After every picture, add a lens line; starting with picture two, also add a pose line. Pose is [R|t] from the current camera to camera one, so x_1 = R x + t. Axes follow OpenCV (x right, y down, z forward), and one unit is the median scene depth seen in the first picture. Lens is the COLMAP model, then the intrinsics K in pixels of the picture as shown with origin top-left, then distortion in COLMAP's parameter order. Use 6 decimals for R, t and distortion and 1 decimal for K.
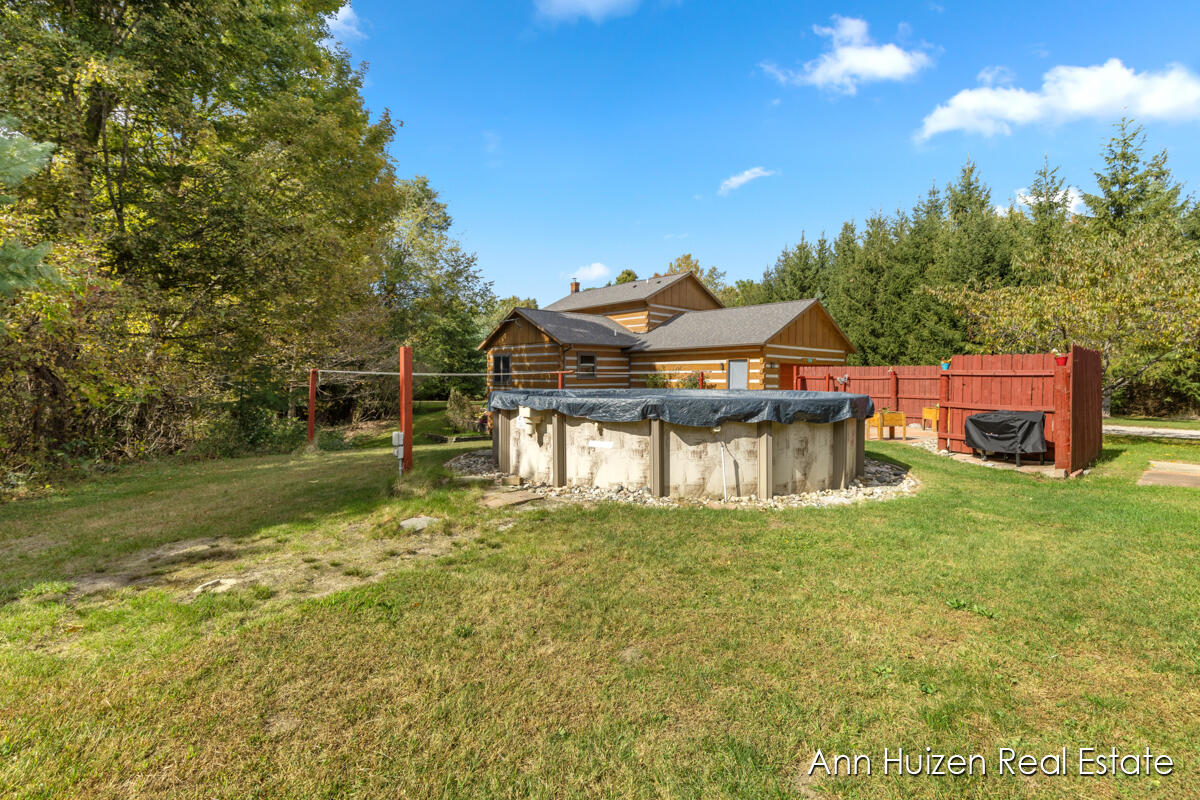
lens RADIAL K [[538.1, 0, 602.1], [0, 538.1, 392.0], [0, 0, 1]] dist [0.001755, -0.000004]
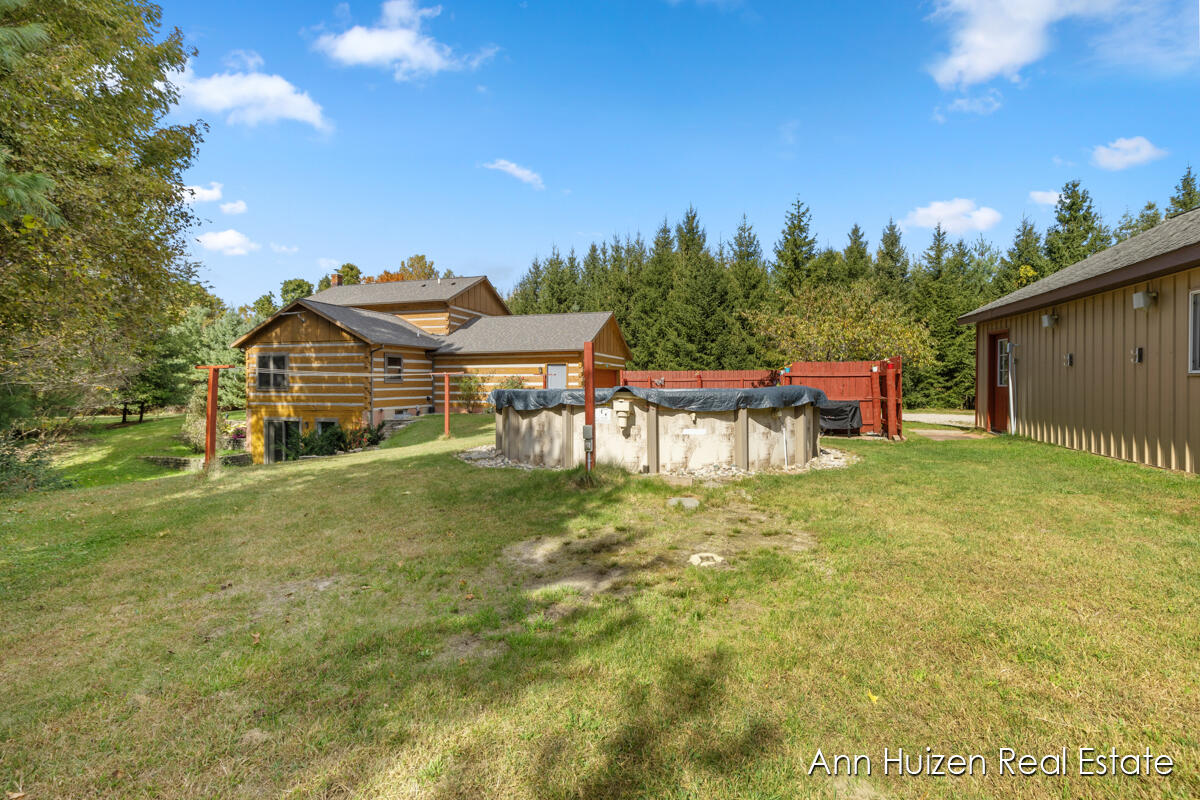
lens RADIAL K [[538.1, 0, 606.5], [0, 538.1, 394.5], [0, 0, 1]] dist [0.001755, -0.000004]
pose [[0.861403, -0.012504, 0.507769, -0.172096], [0.015688, 0.999875, -0.001993, 0.003796], [-0.507680, 0.009683, 0.861491, 0.020862]]
